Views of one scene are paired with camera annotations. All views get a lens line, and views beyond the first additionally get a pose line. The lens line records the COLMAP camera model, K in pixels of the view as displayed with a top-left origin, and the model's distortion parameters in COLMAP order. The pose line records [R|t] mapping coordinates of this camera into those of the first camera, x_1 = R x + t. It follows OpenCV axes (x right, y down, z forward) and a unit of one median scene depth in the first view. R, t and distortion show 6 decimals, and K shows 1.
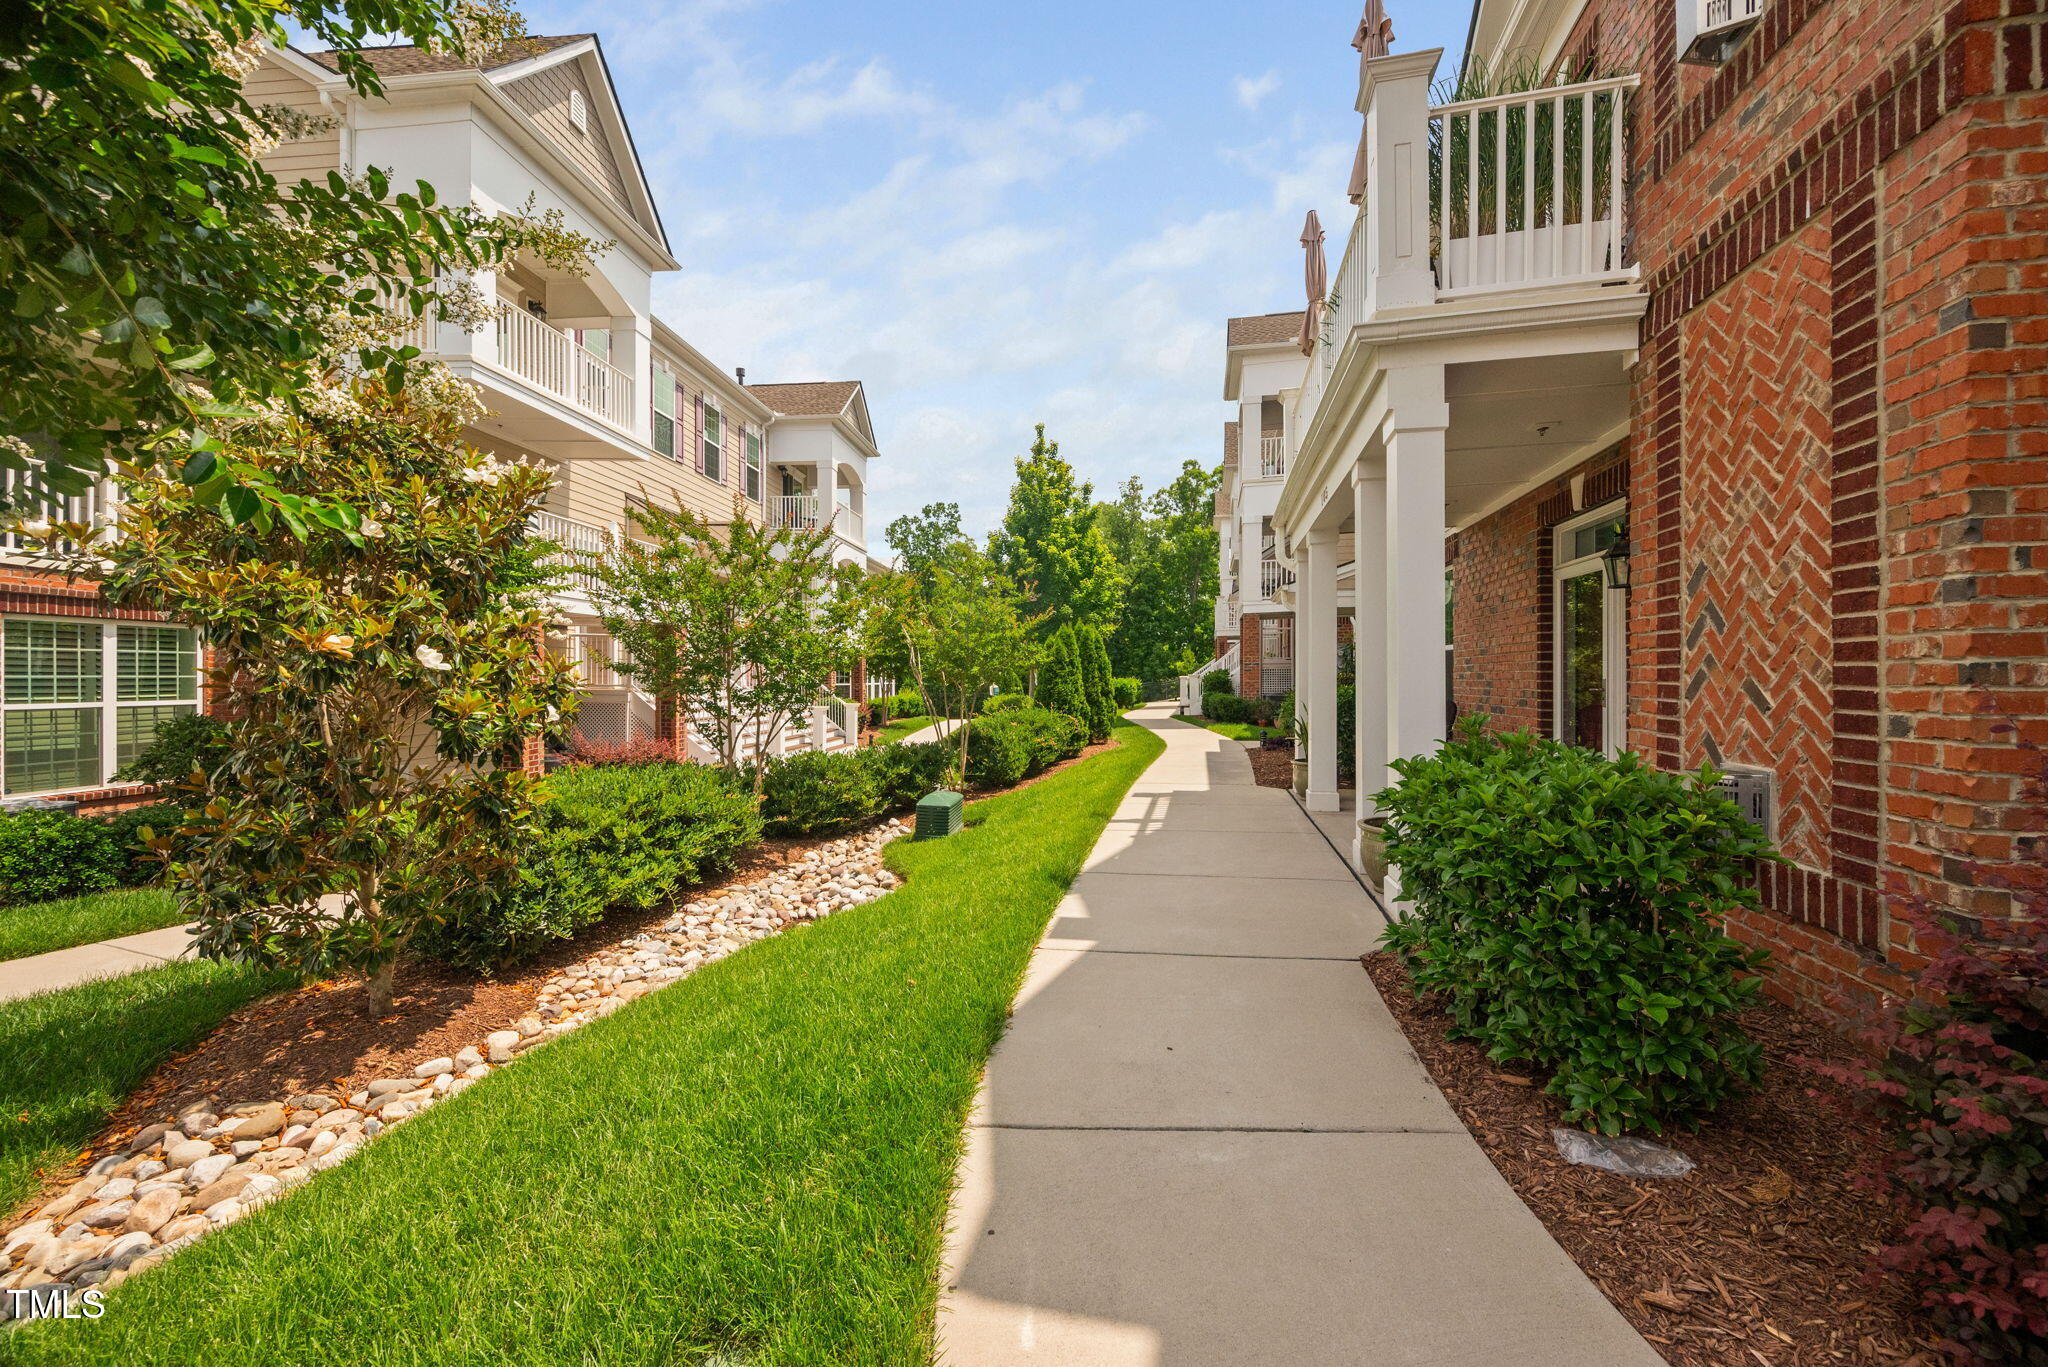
lens RADIAL K [[812.4, 0, 1024.5], [0, 812.4, 663.8], [0, 0, 1]] dist [-0.001086, -0.000093]
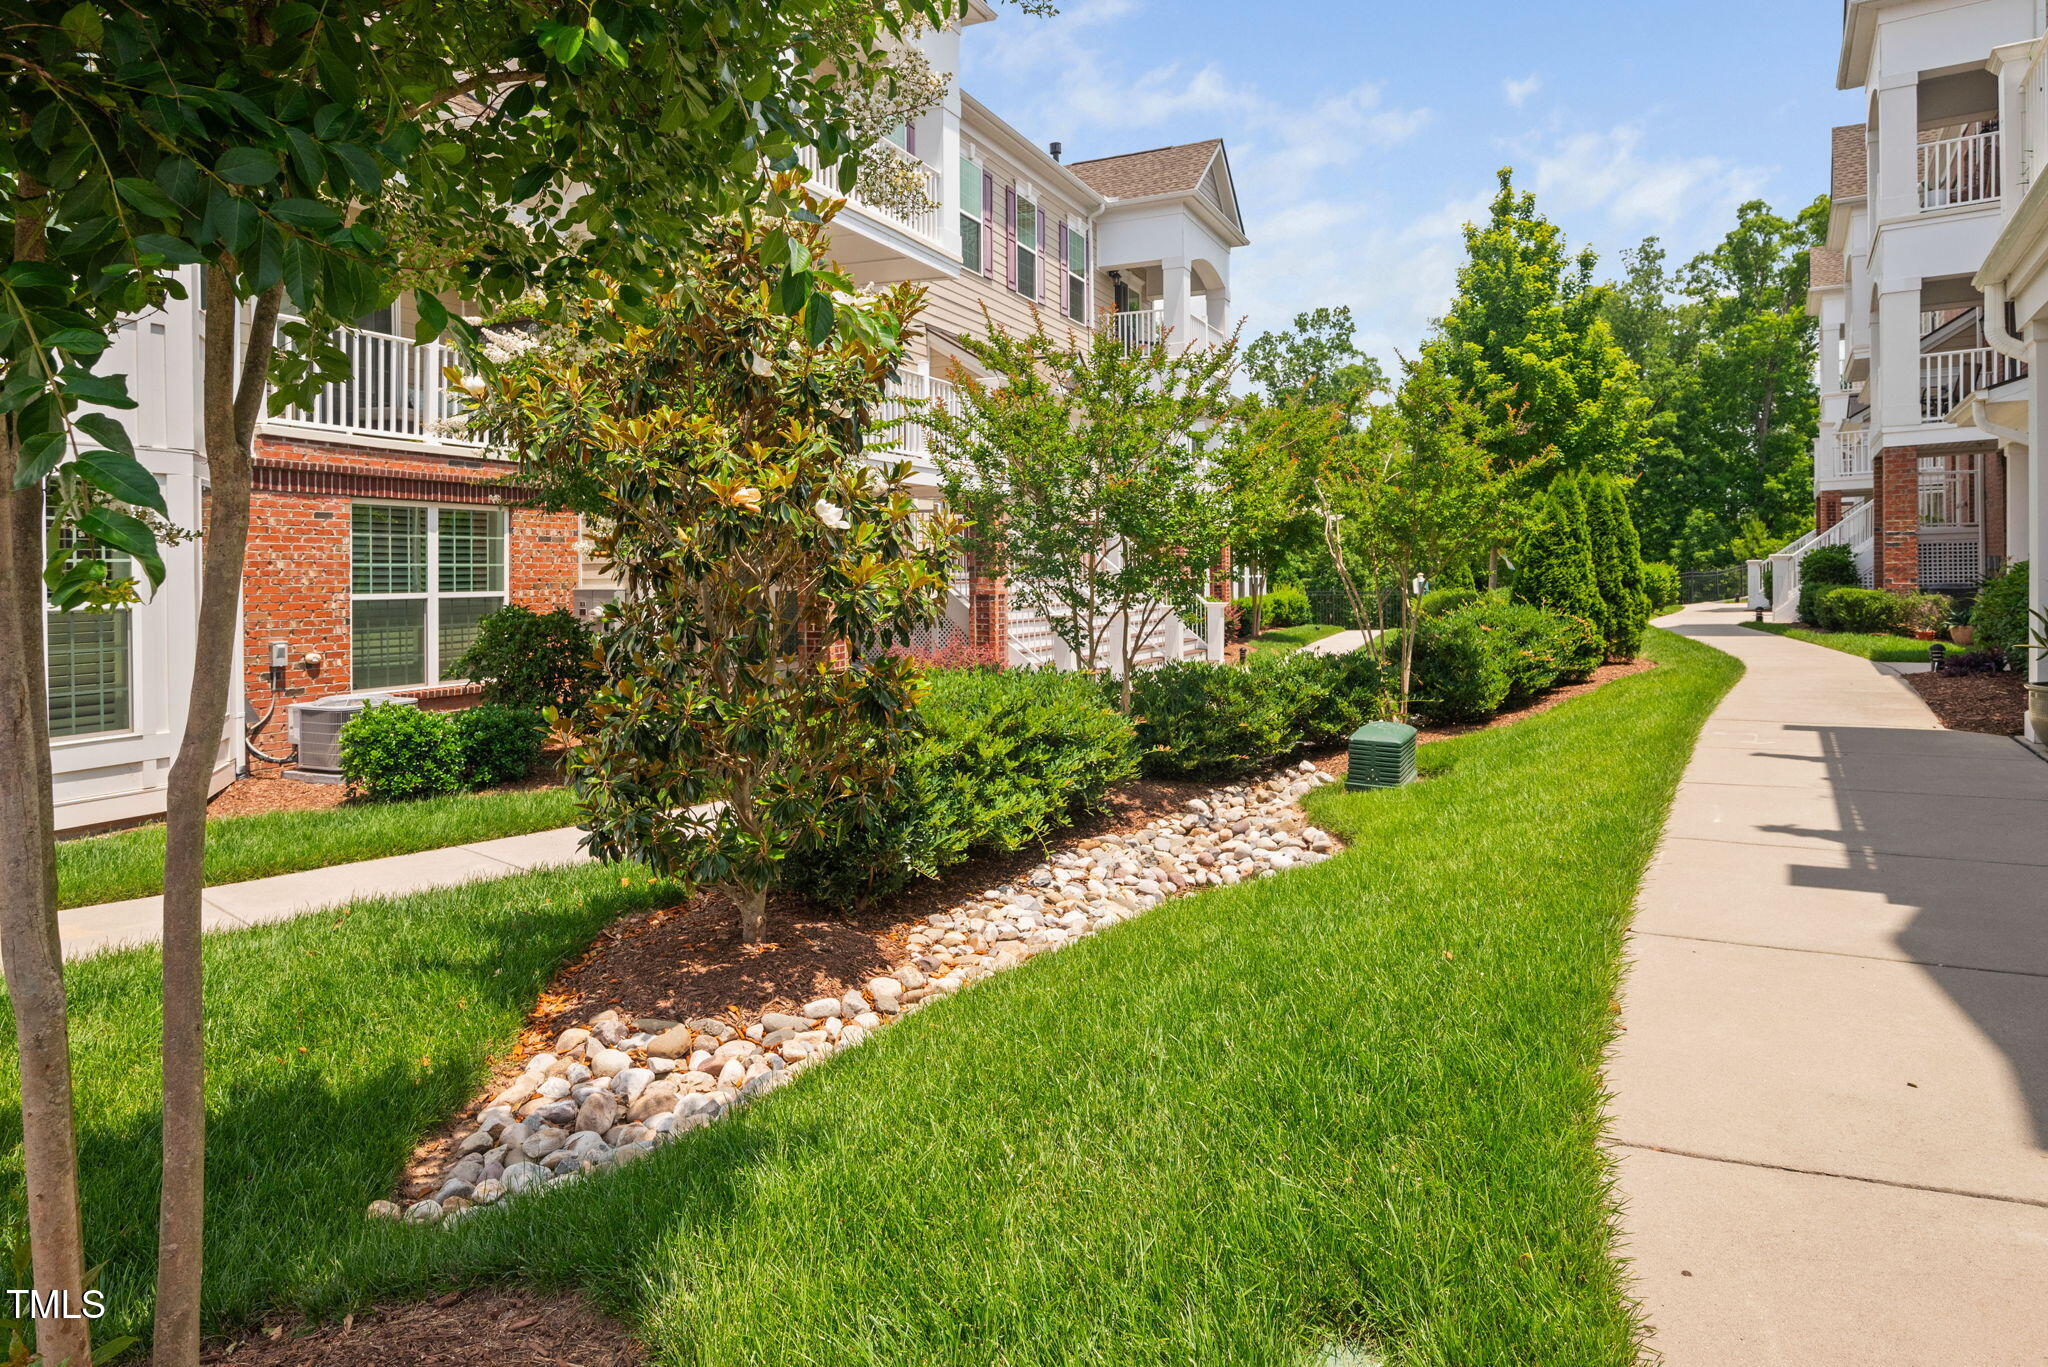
lens RADIAL K [[1187.4, 0, 1027.0], [0, 1187.4, 562.7], [0, 0, 1]] dist [-0.004336, 0.000299]
pose [[0.940468, -0.011250, -0.339697, -0.050989], [0.014267, 0.999878, 0.006385, 0.015550], [0.339584, -0.010851, 0.940513, -0.034885]]
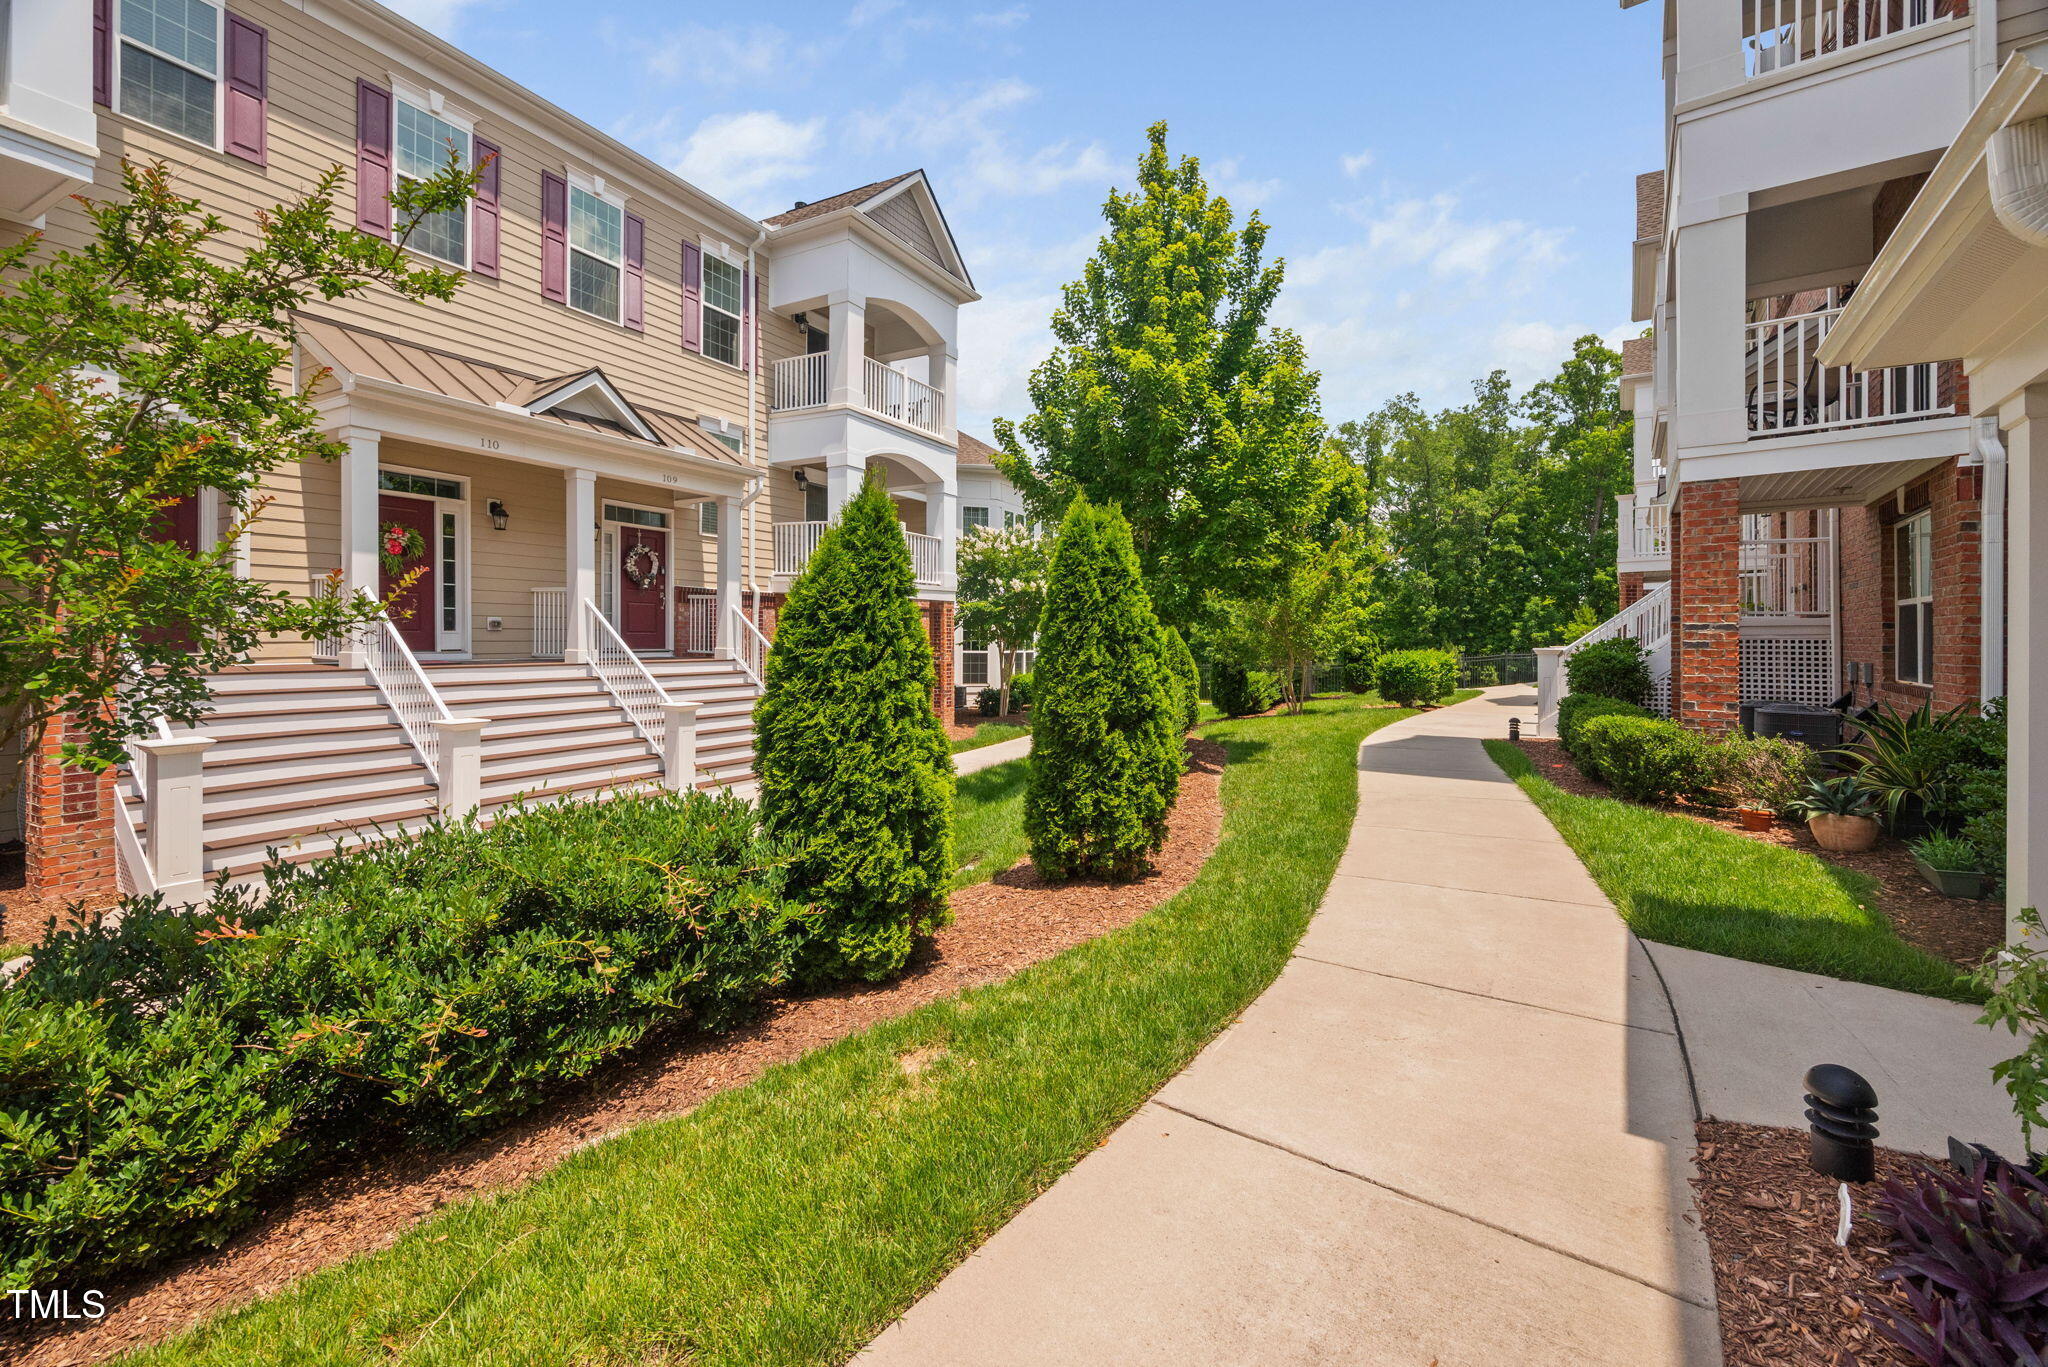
lens RADIAL K [[832.6, 0, 1022.9], [0, 832.6, 616.2], [0, 0, 1]] dist [-0.000160, -0.000111]
pose [[0.918677, 0.000050, -0.395009, 0.338354], [-0.003869, 0.999953, -0.008873, 0.000835], [0.394990, 0.009680, 0.918634, 1.258214]]
